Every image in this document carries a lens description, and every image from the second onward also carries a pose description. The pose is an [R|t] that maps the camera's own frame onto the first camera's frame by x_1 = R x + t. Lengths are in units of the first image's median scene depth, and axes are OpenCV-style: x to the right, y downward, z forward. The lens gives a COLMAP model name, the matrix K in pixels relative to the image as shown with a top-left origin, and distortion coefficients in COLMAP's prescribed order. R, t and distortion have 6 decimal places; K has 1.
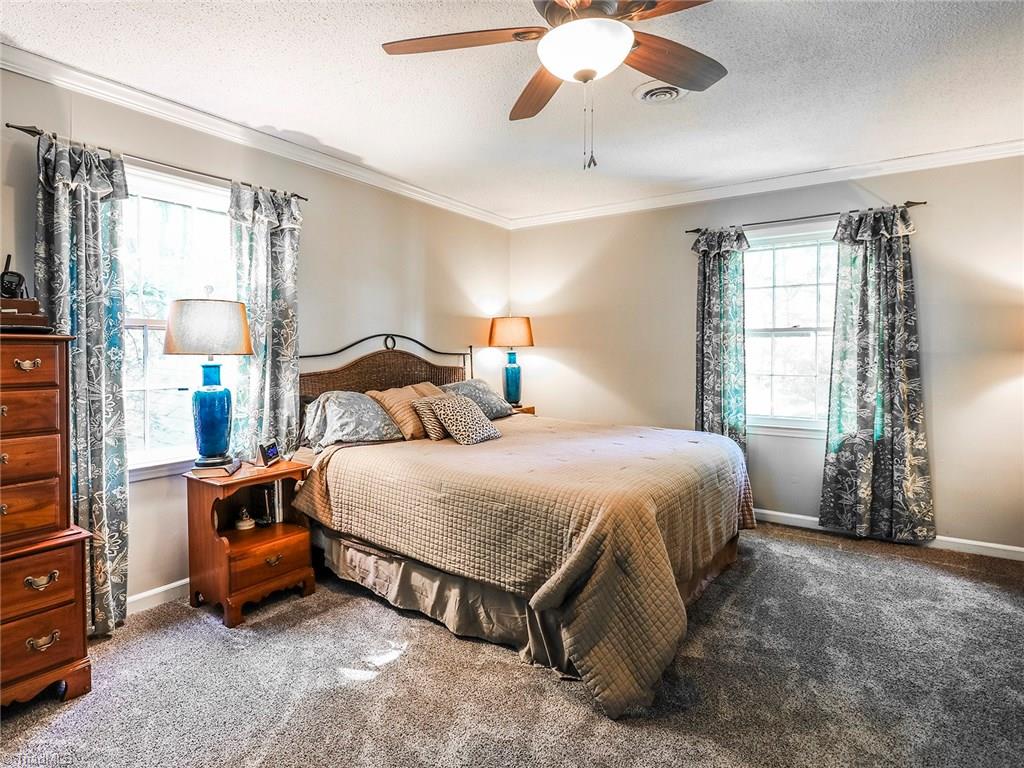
lens RADIAL K [[575.0, 0, 512.7], [0, 575.0, 383.6], [0, 0, 1]] dist [-0.001907, -0.010237]
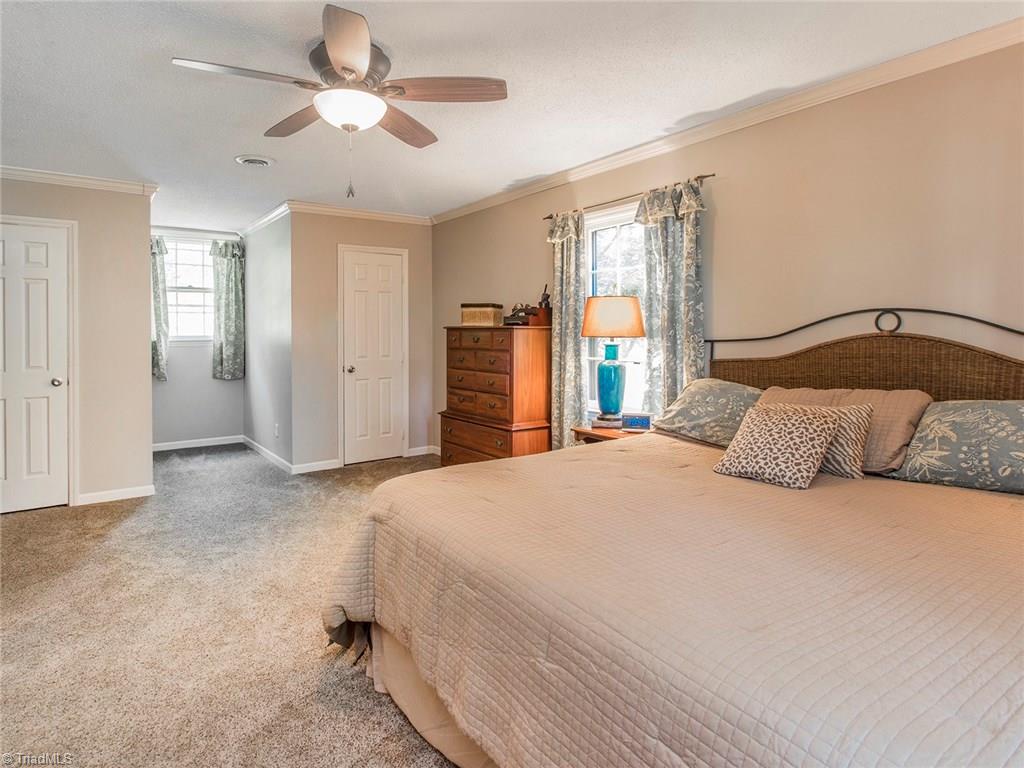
lens RADIAL K [[575.0, 0, 512.1], [0, 575.0, 379.0], [0, 0, 1]] dist [-0.001907, -0.010237]
pose [[-0.352857, 0.095397, -0.930802, 0.732892], [-0.036200, 0.992652, 0.115459, -0.090043], [0.934977, 0.074436, -0.346811, 1.129534]]
